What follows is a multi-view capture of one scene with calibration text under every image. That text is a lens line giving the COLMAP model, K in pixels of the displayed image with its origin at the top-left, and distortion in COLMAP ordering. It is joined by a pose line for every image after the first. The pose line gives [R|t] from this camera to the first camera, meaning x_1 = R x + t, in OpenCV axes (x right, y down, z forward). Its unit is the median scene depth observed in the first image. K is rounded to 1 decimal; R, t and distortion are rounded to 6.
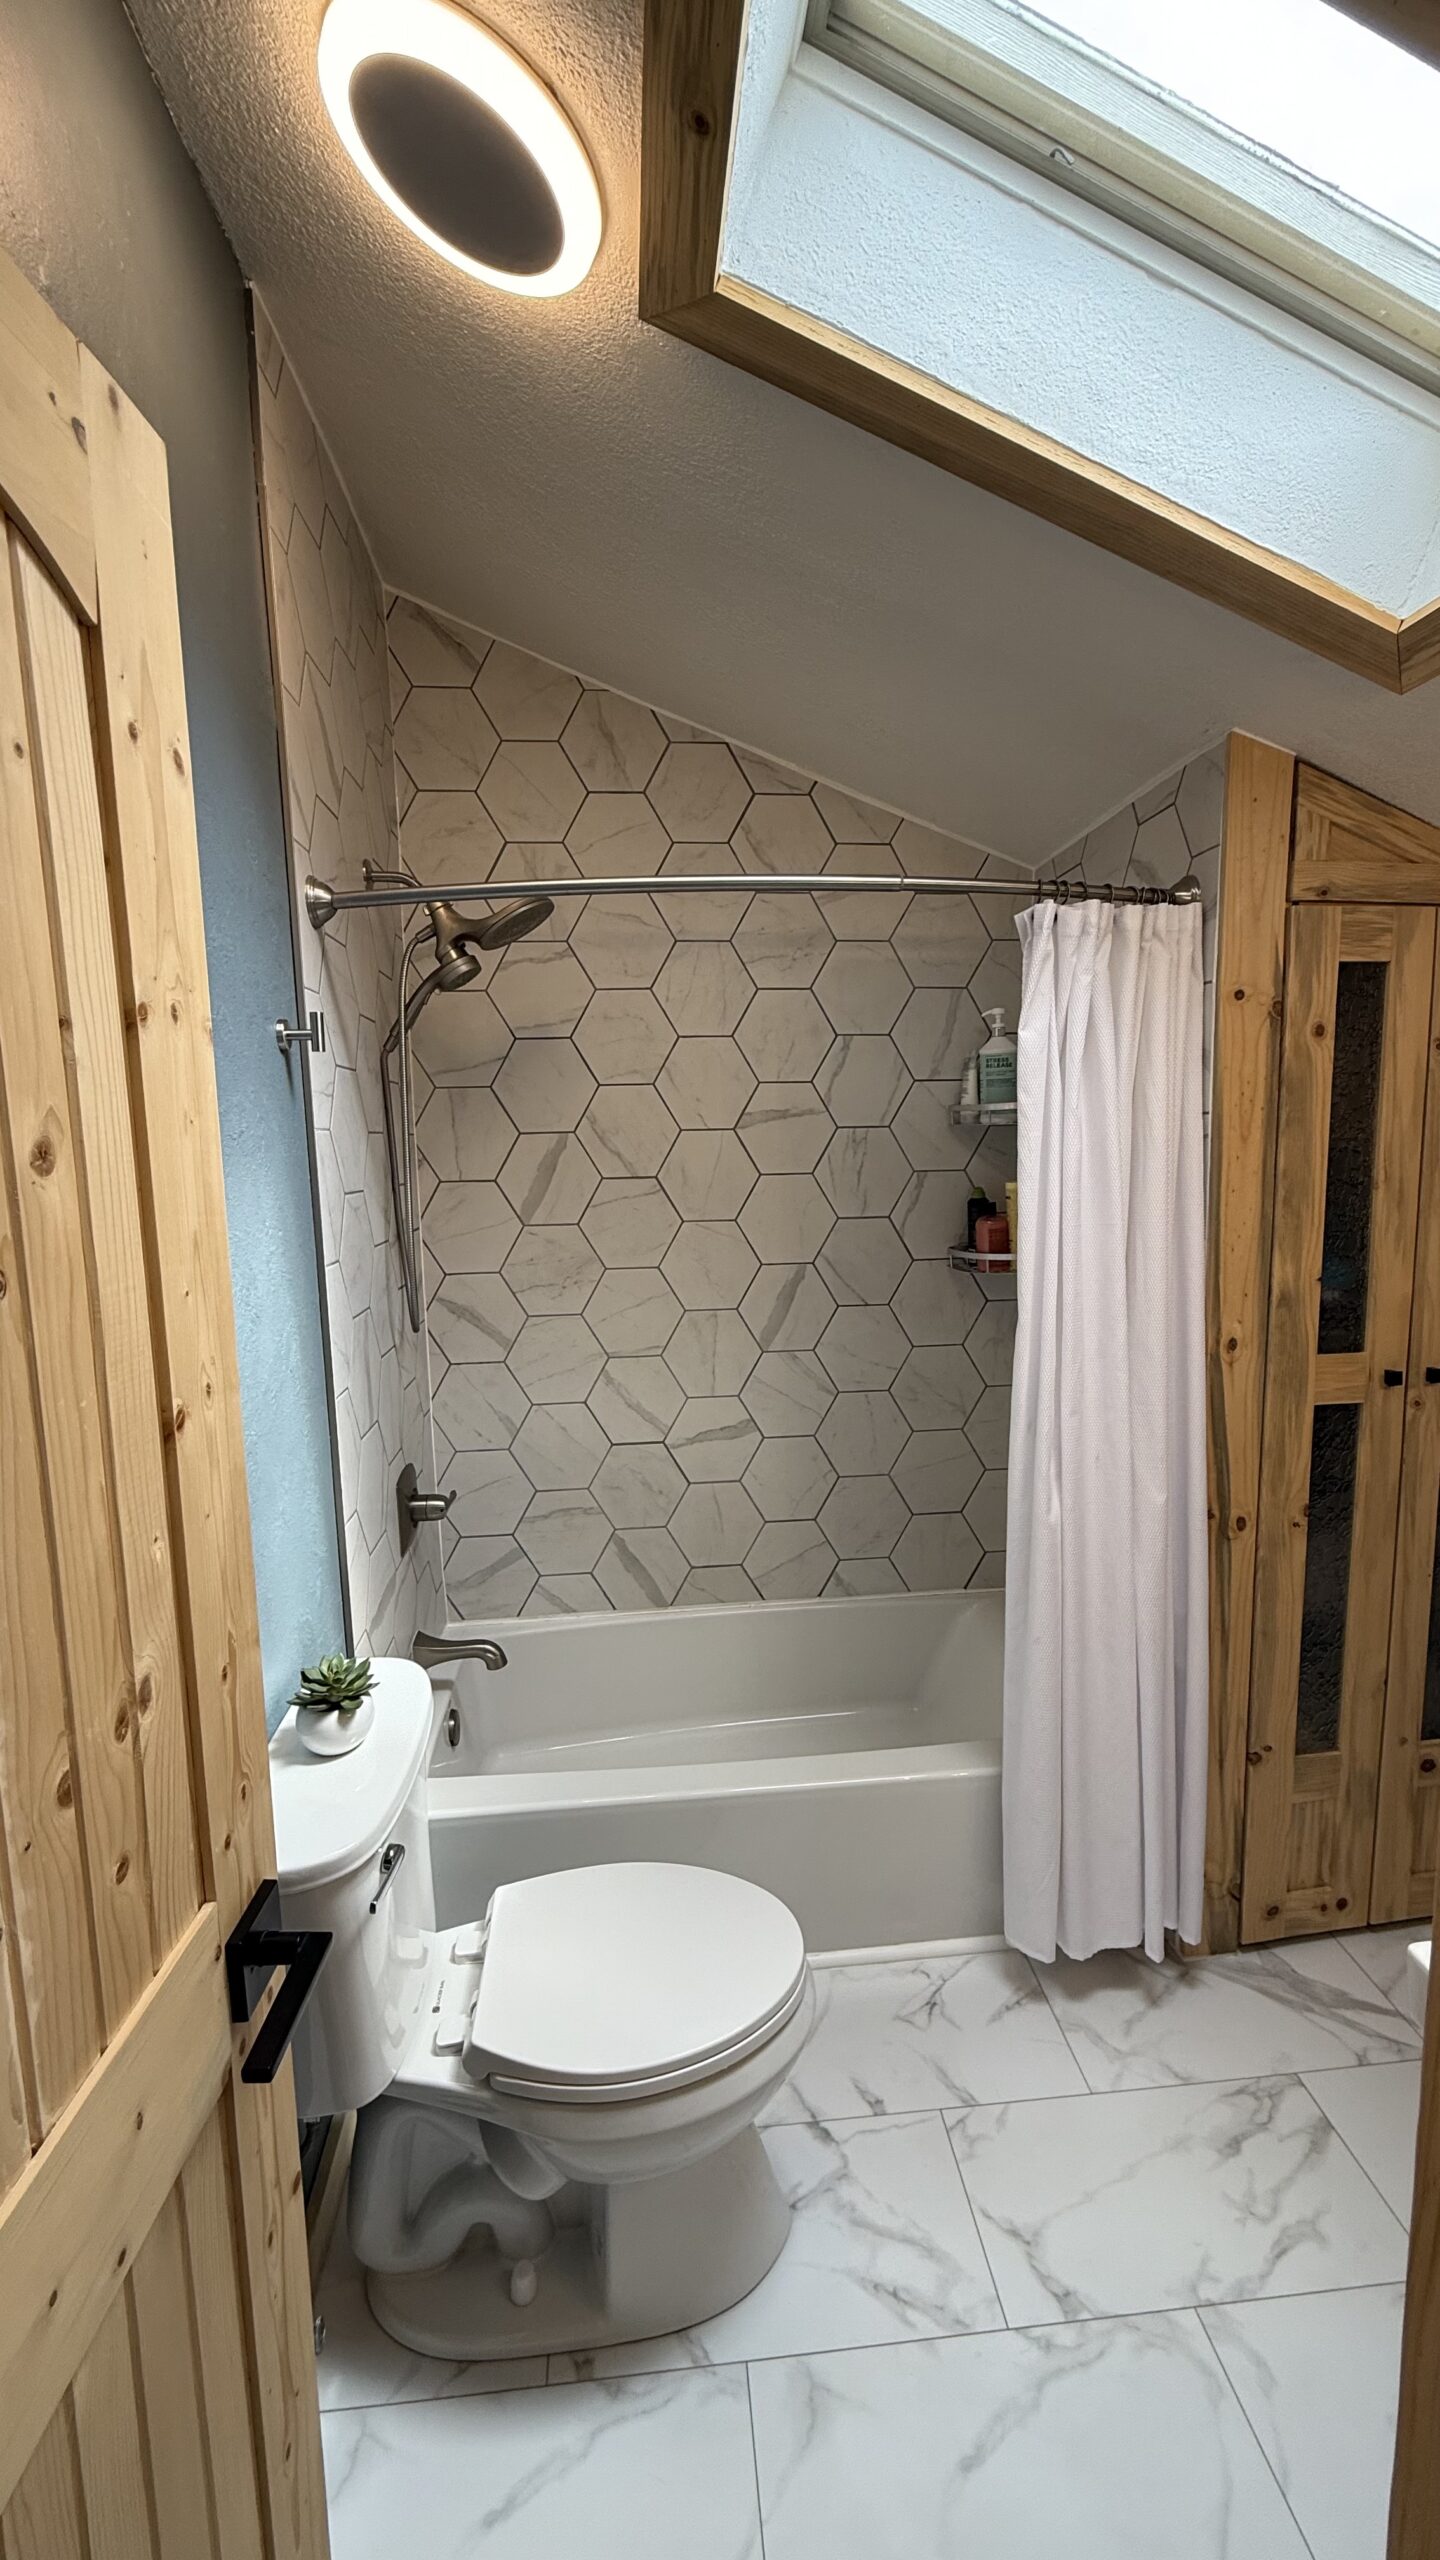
lens RADIAL K [[1032.2, 0, 716.1], [0, 1032.2, 1274.9], [0, 0, 1]] dist [0.000721, -0.000319]
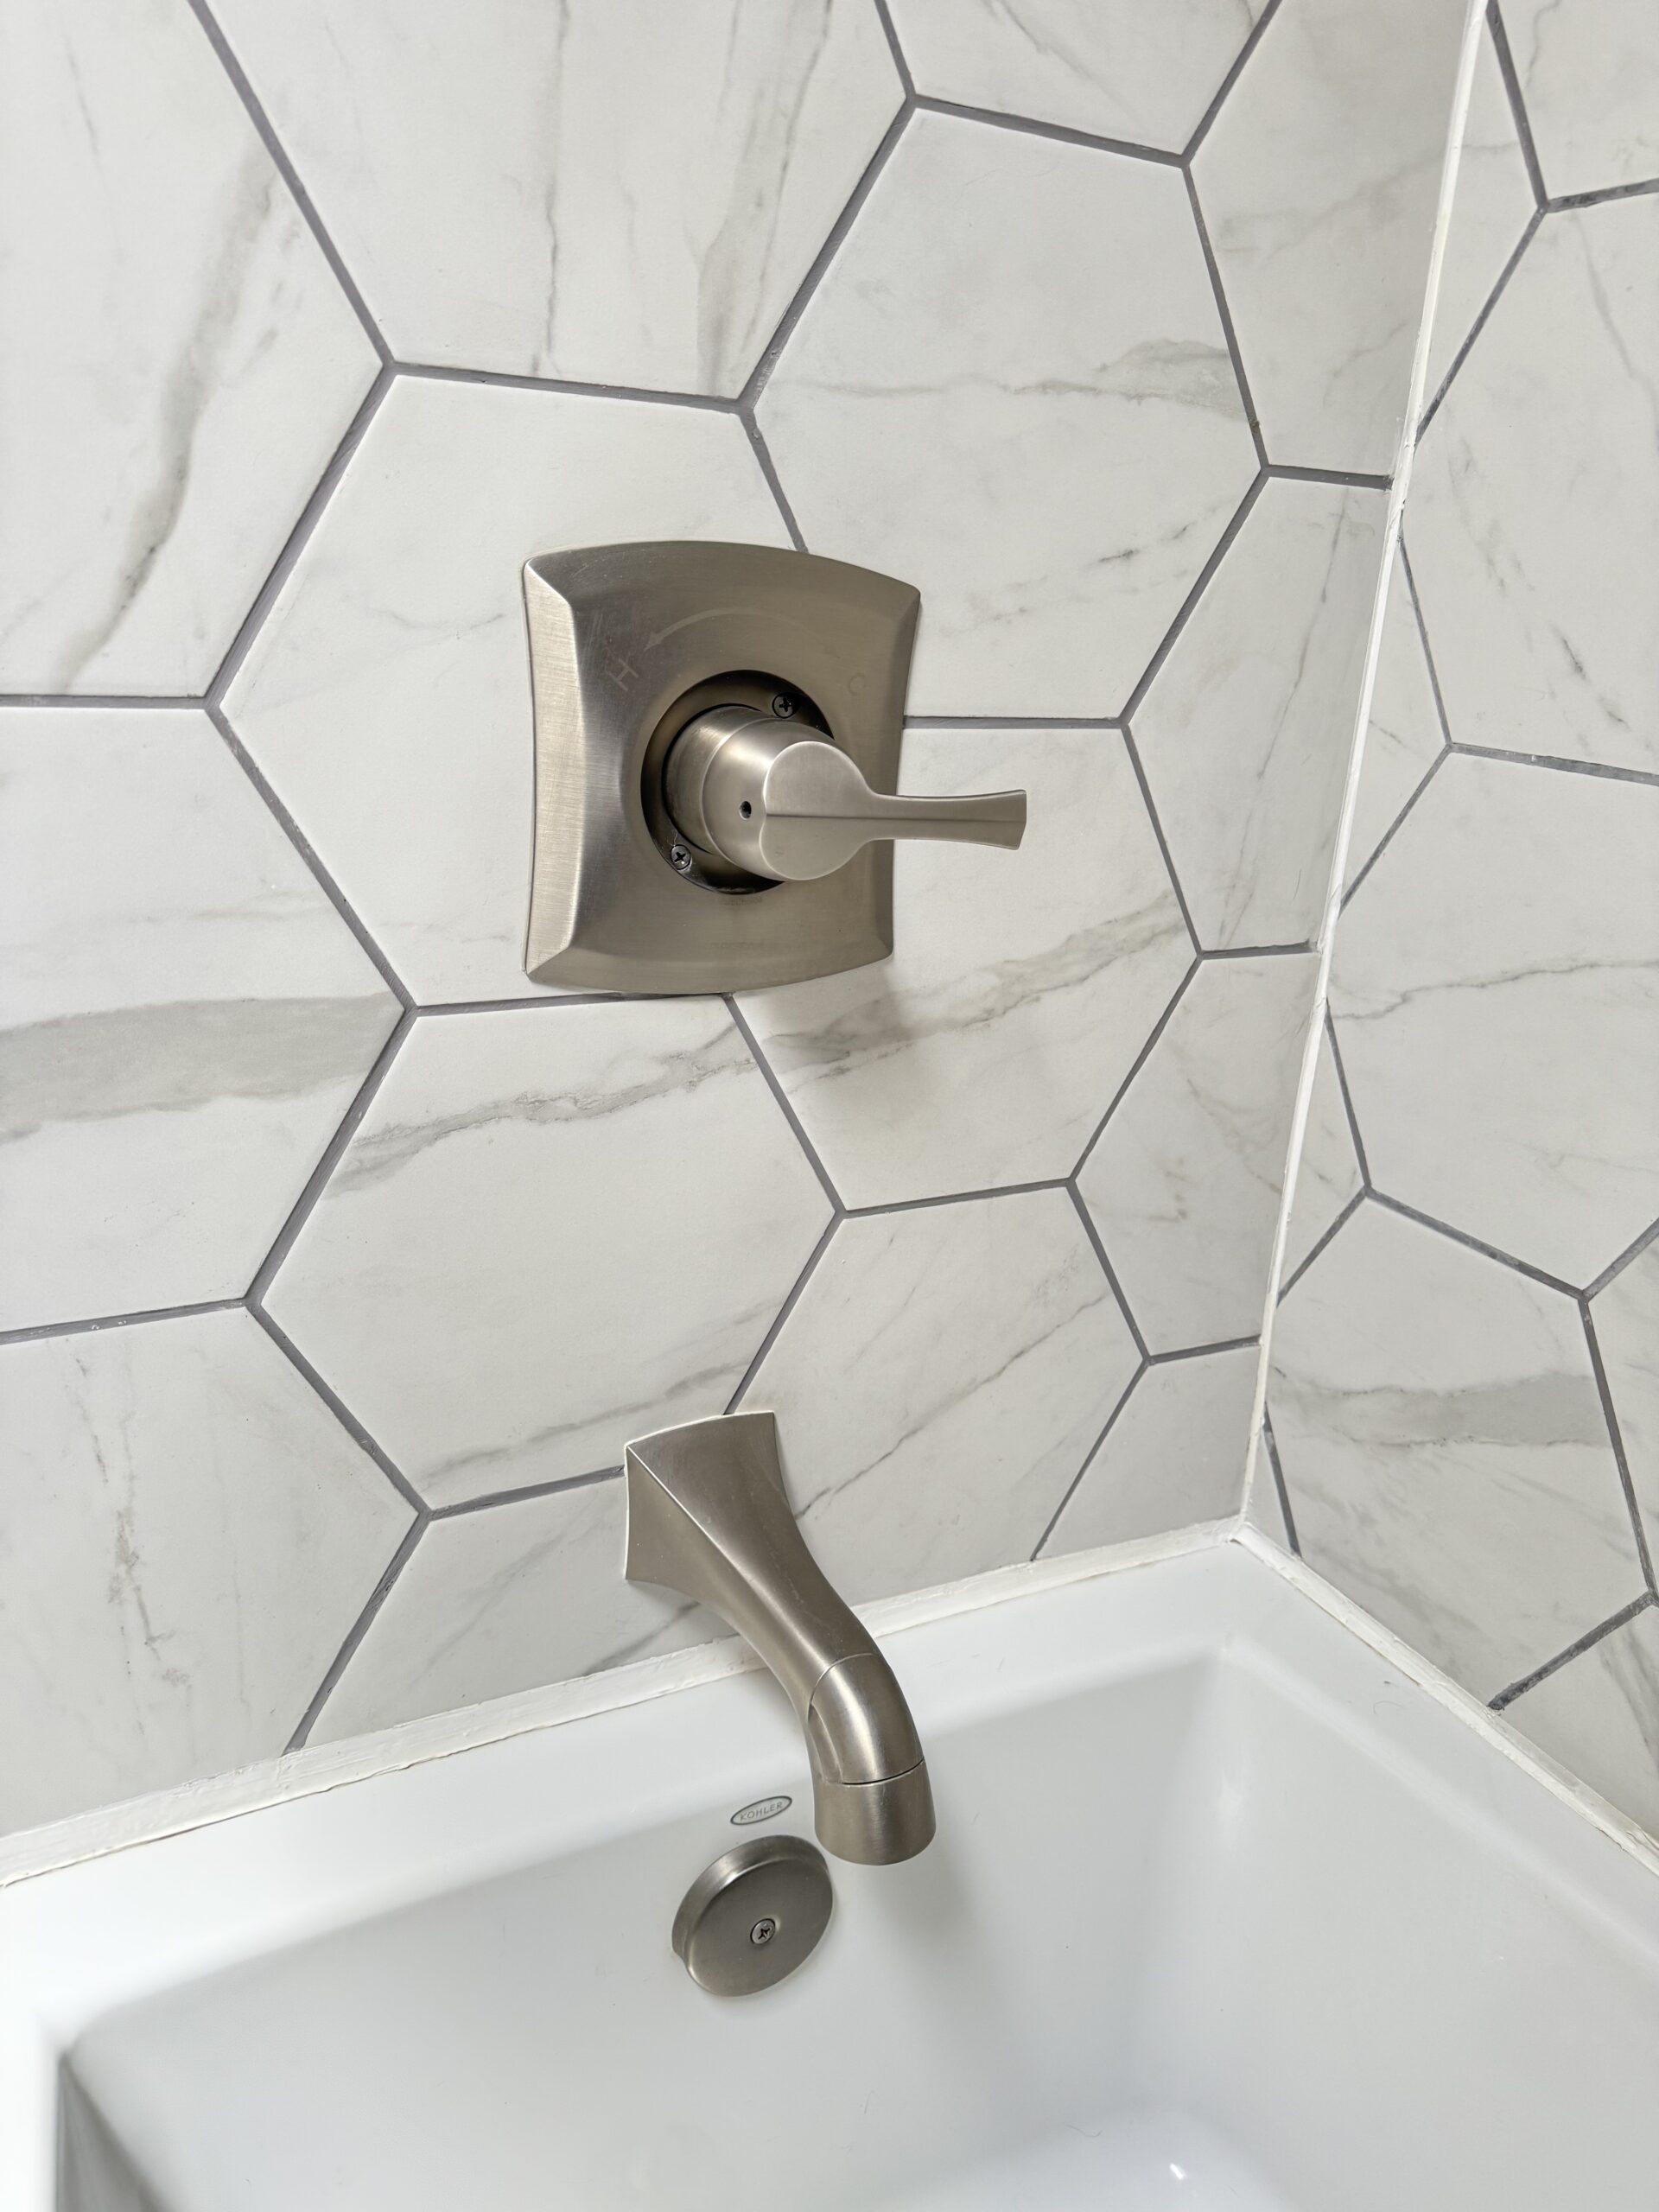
lens RADIAL K [[1562.6, 0, 843.8], [0, 1562.6, 1123.4], [0, 0, 1]] dist [0.029752, -0.045875]
pose [[0.369934, 0.351599, -0.859957, -0.034711], [-0.186540, 0.934883, 0.301988, 0.224973], [0.910138, 0.048701, 0.411432, 1.045315]]
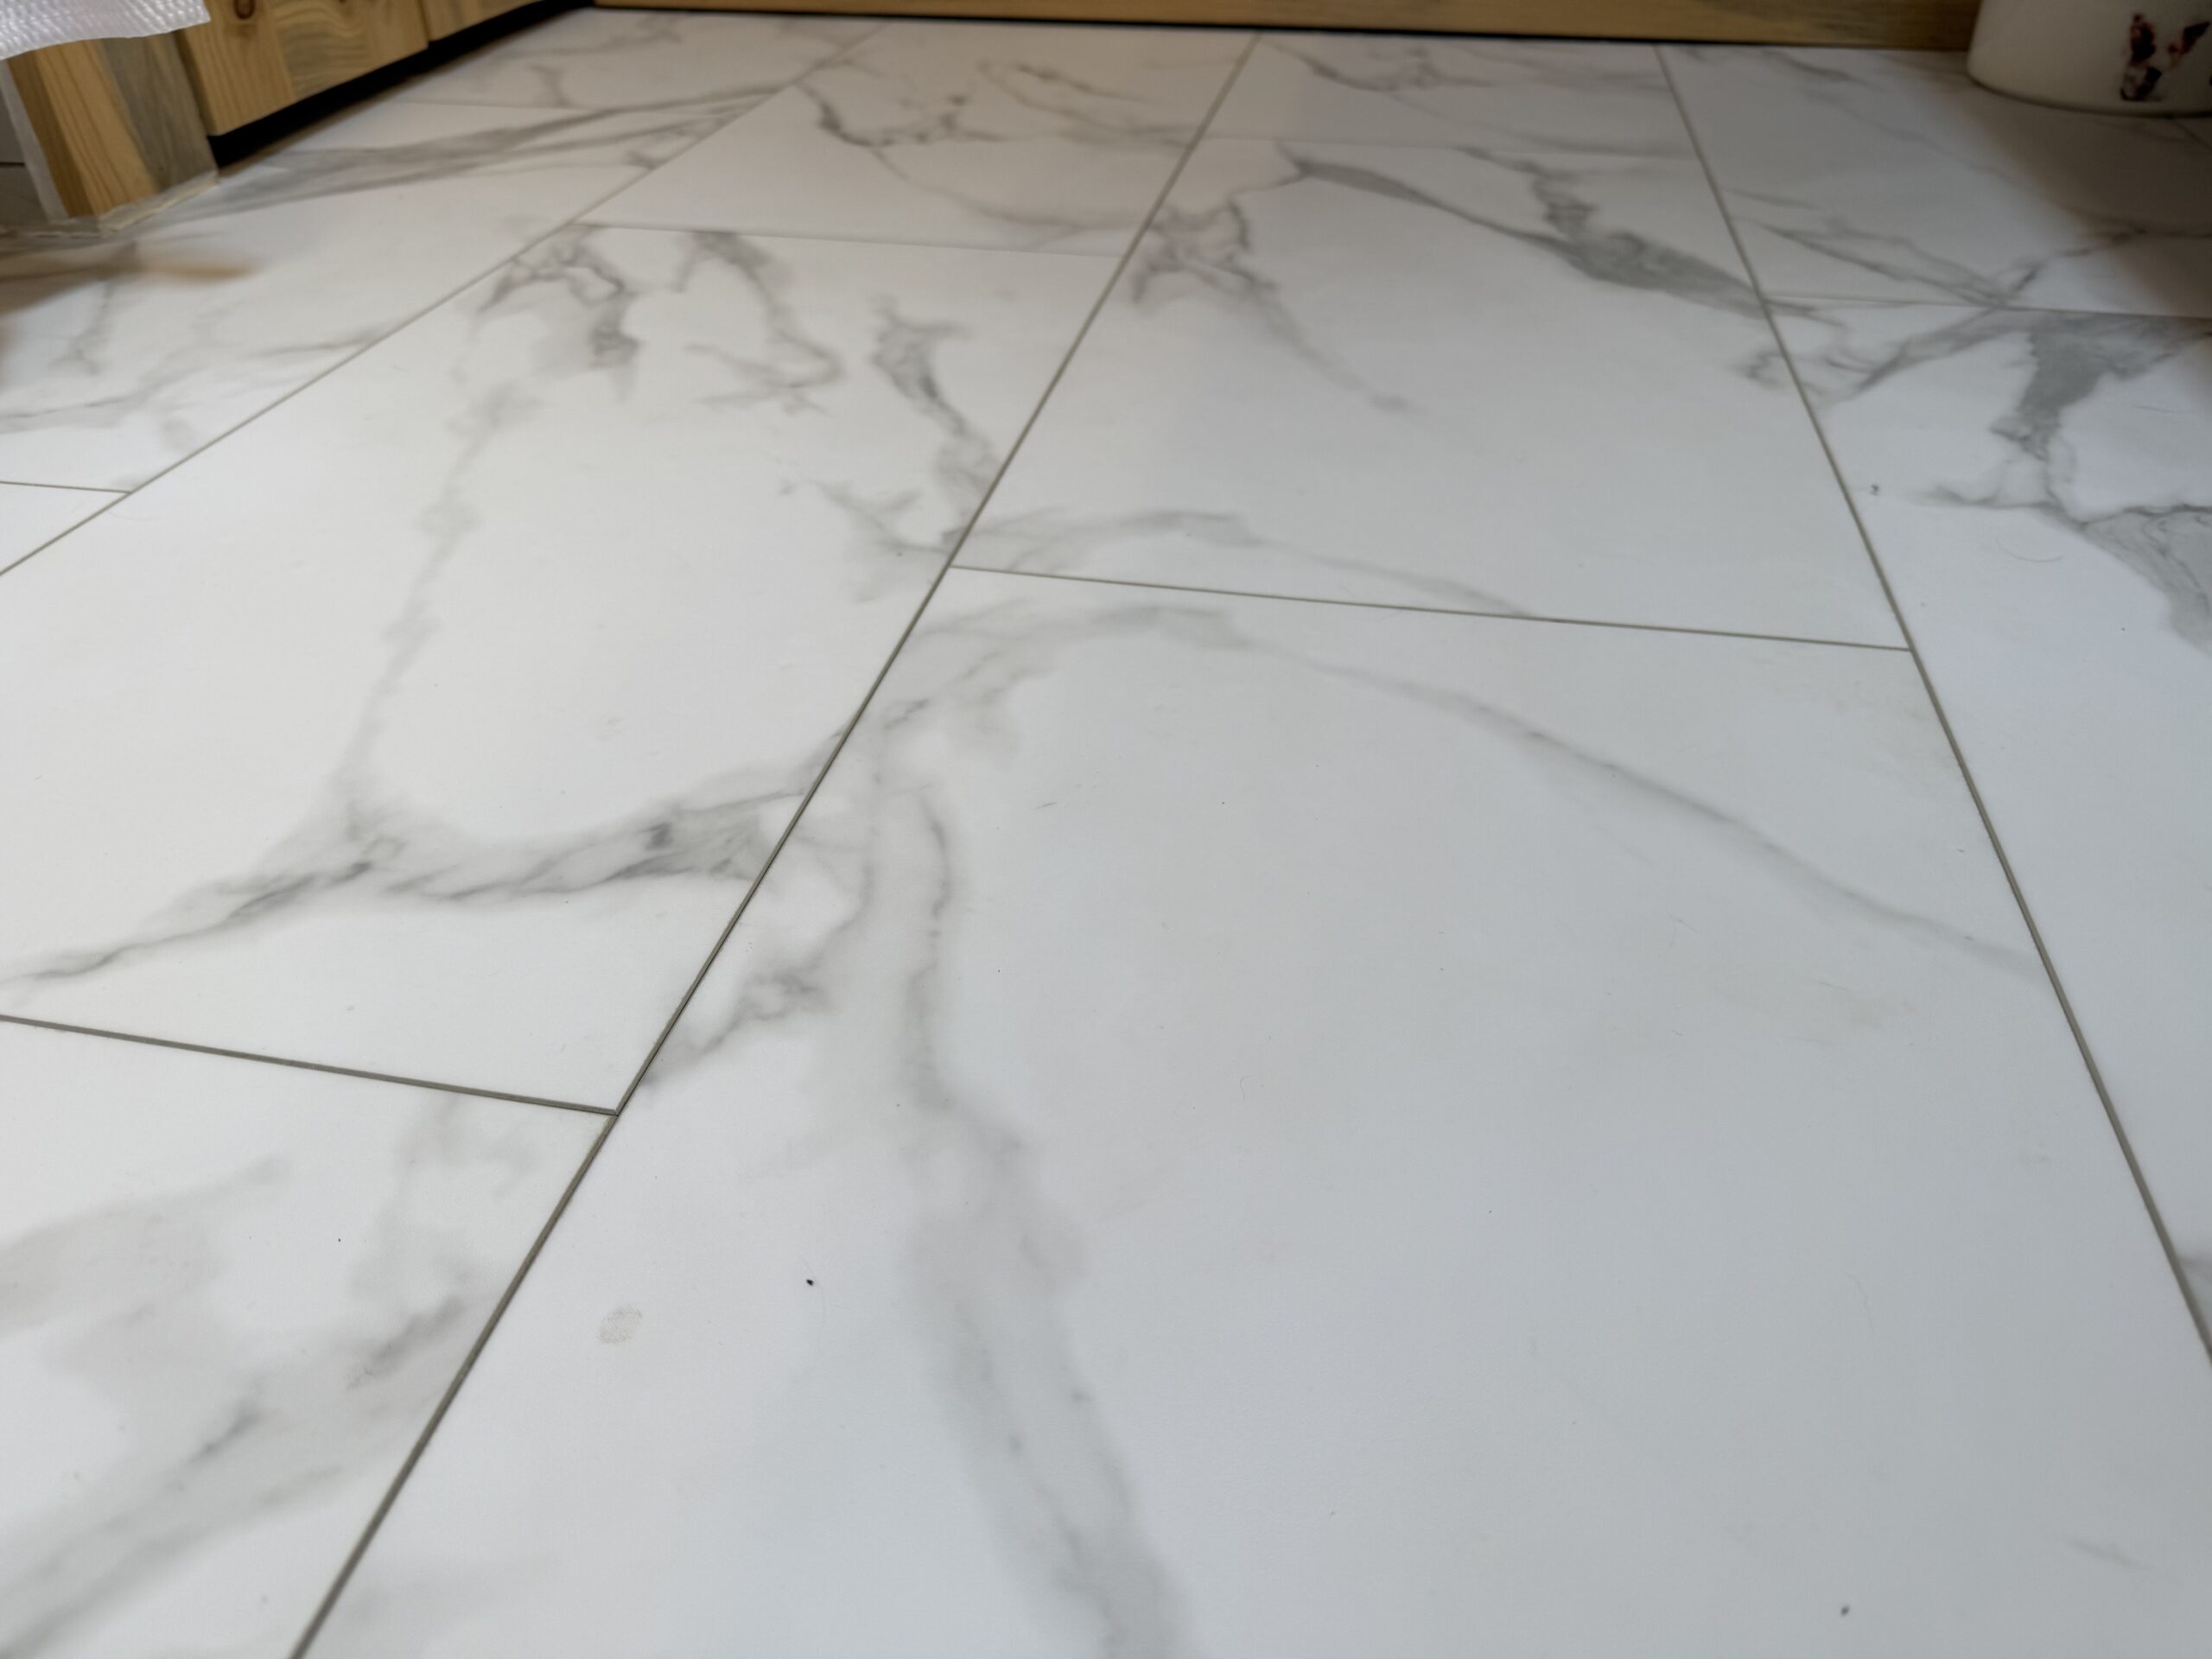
lens RADIAL K [[1562.6, 0, 1124.5], [0, 1562.6, 838.9], [0, 0, 1]] dist [0.029752, -0.045875]
pose [[0.262220, -0.560251, 0.785722, 0.098730], [0.125764, 0.827109, 0.547790, 0.623362], [-0.956778, -0.044826, 0.287344, 0.619129]]
